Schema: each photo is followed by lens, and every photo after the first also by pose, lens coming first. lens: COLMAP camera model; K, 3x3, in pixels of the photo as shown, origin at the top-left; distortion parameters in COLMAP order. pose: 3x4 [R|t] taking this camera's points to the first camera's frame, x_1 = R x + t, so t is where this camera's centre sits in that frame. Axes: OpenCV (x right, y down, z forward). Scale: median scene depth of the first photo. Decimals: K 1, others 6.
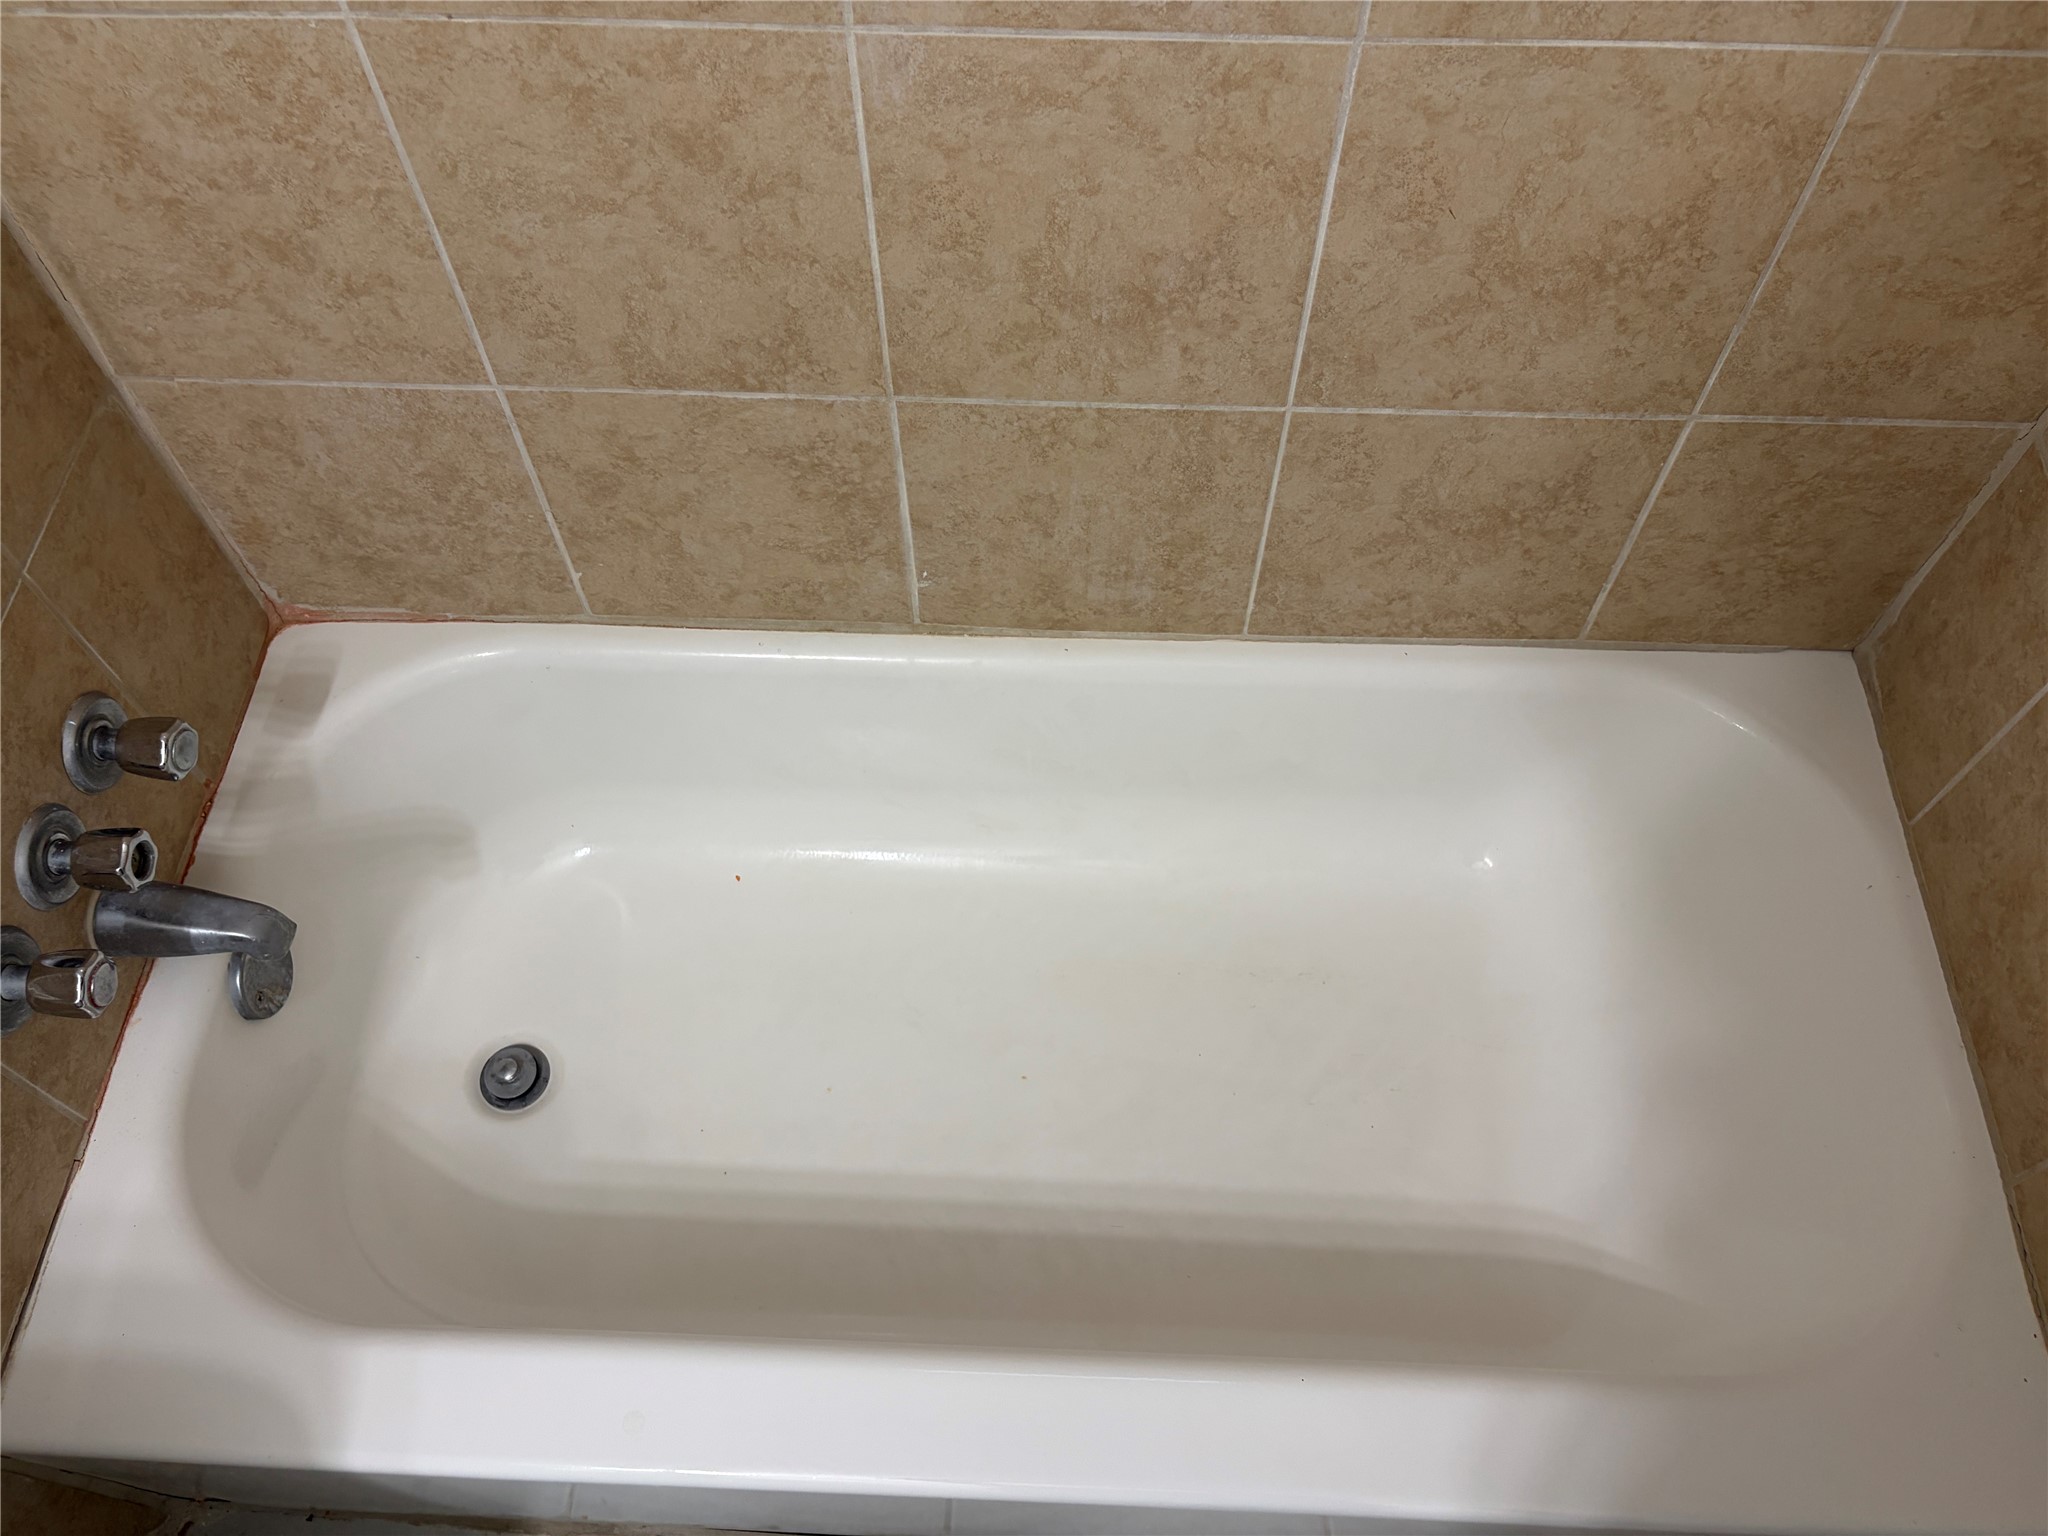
lens RADIAL K [[1560.3, 0, 1029.8], [0, 1560.3, 771.9], [0, 0, 1]] dist [0.033814, -0.034767]
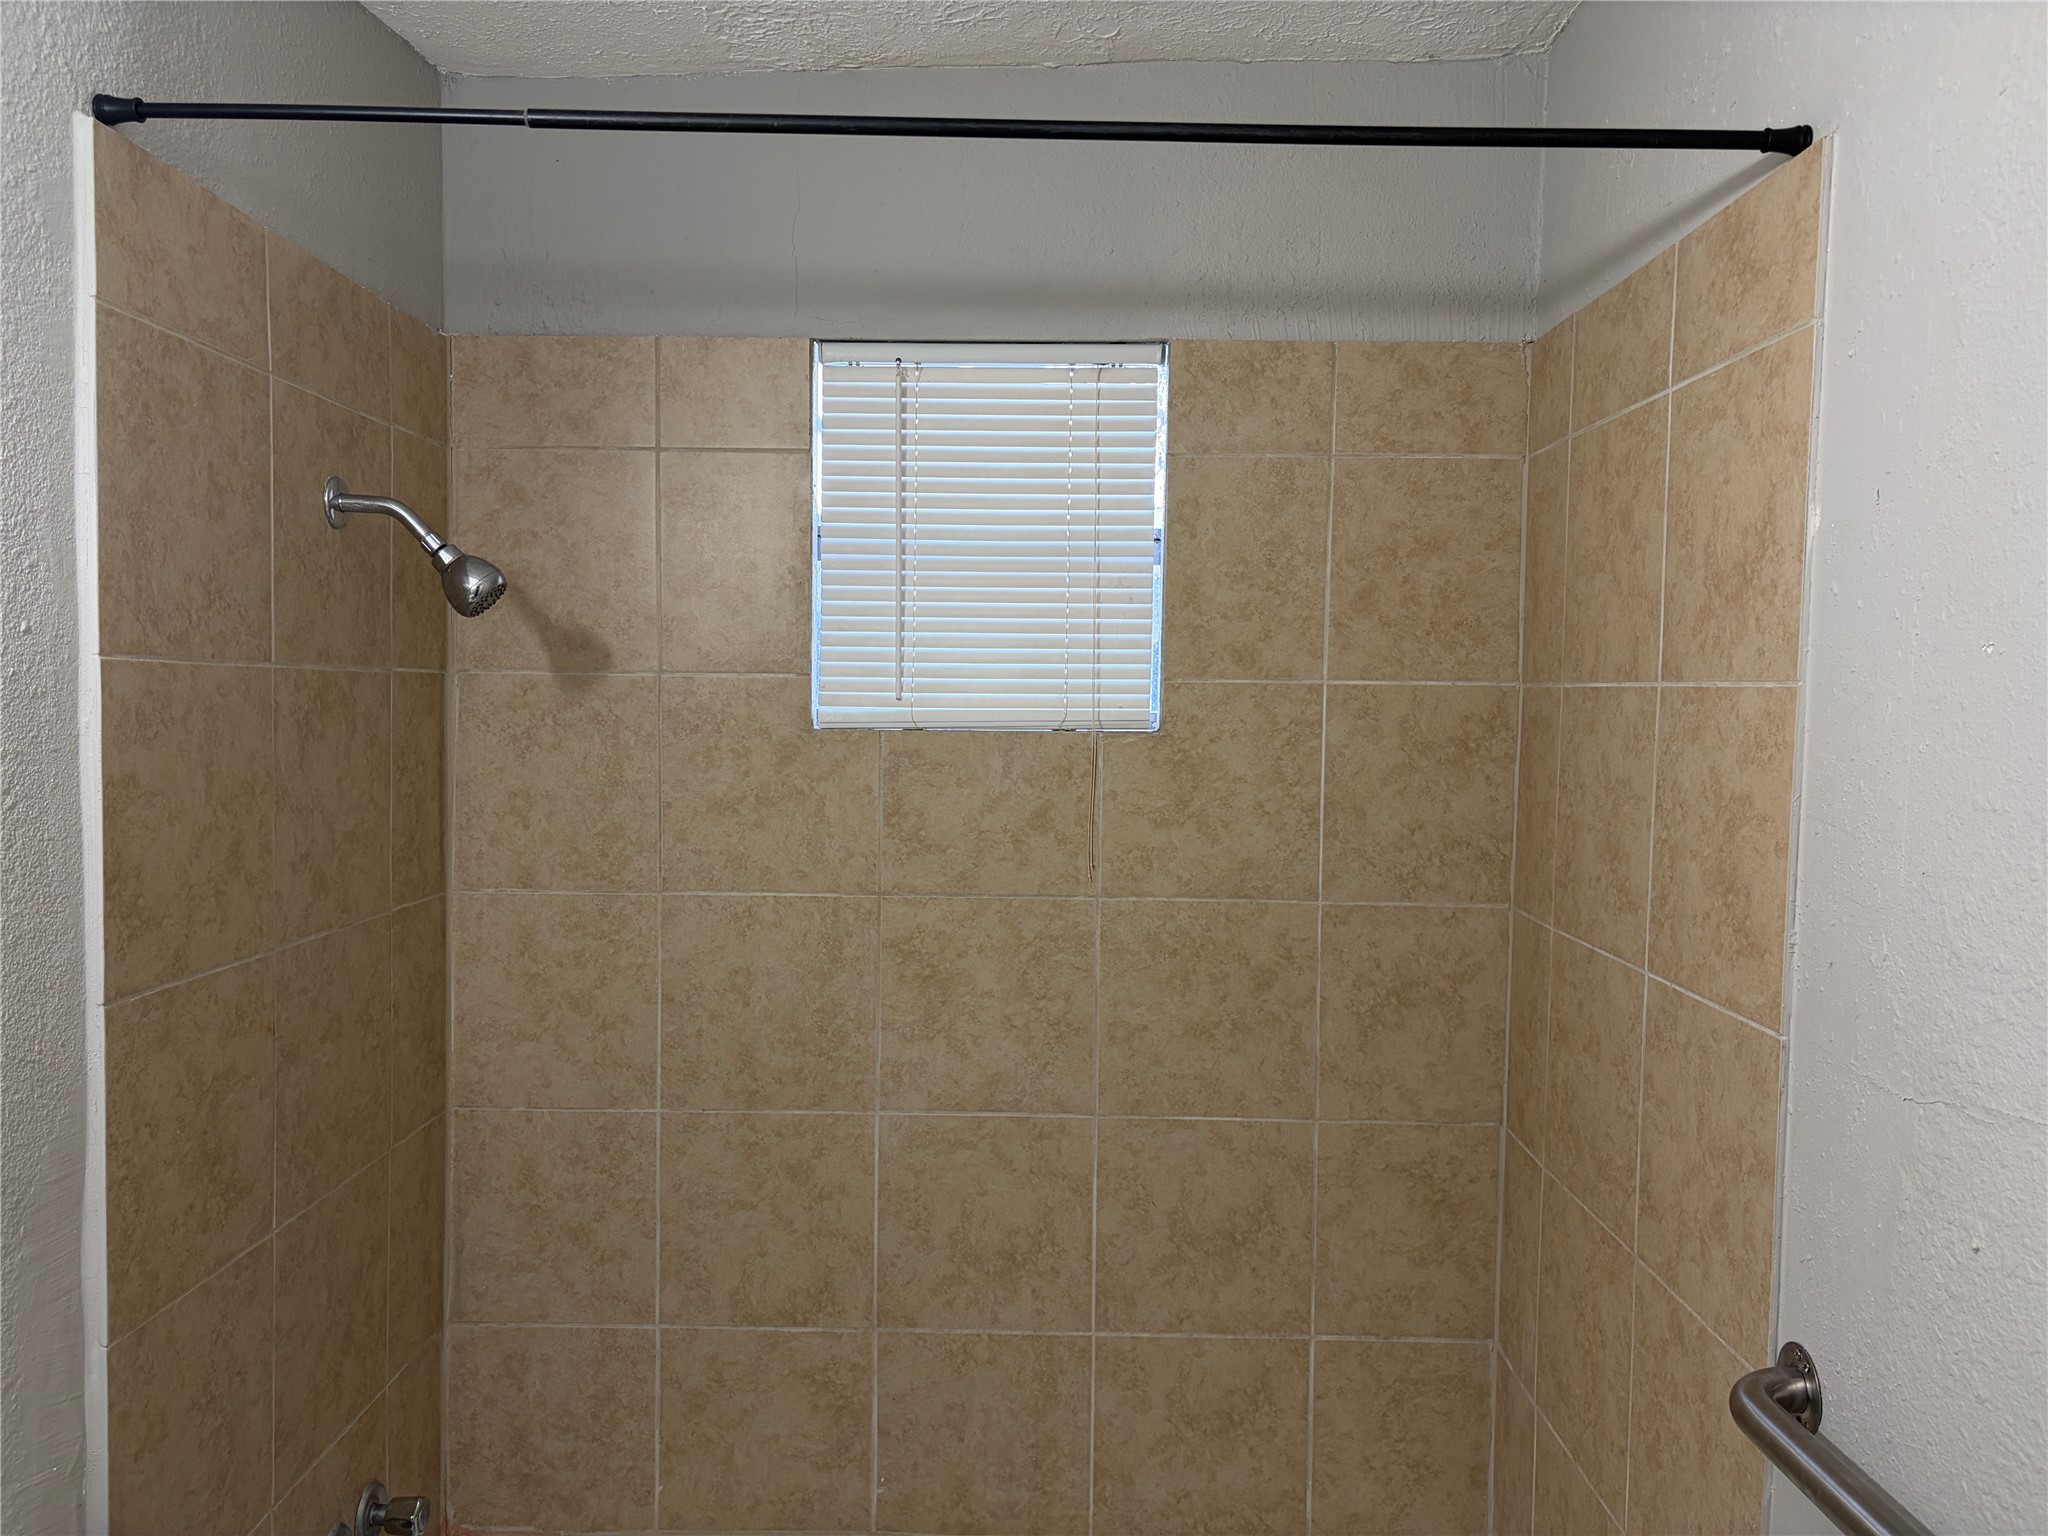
lens RADIAL K [[1560.3, 0, 1022.1], [0, 1560.3, 769.2], [0, 0, 1]] dist [0.033814, -0.034767]
pose [[0.998838, 0.014408, 0.045989, -0.011190], [0.030841, 0.542176, -0.839699, 0.951320], [-0.037033, 0.840141, 0.541102, -0.544674]]
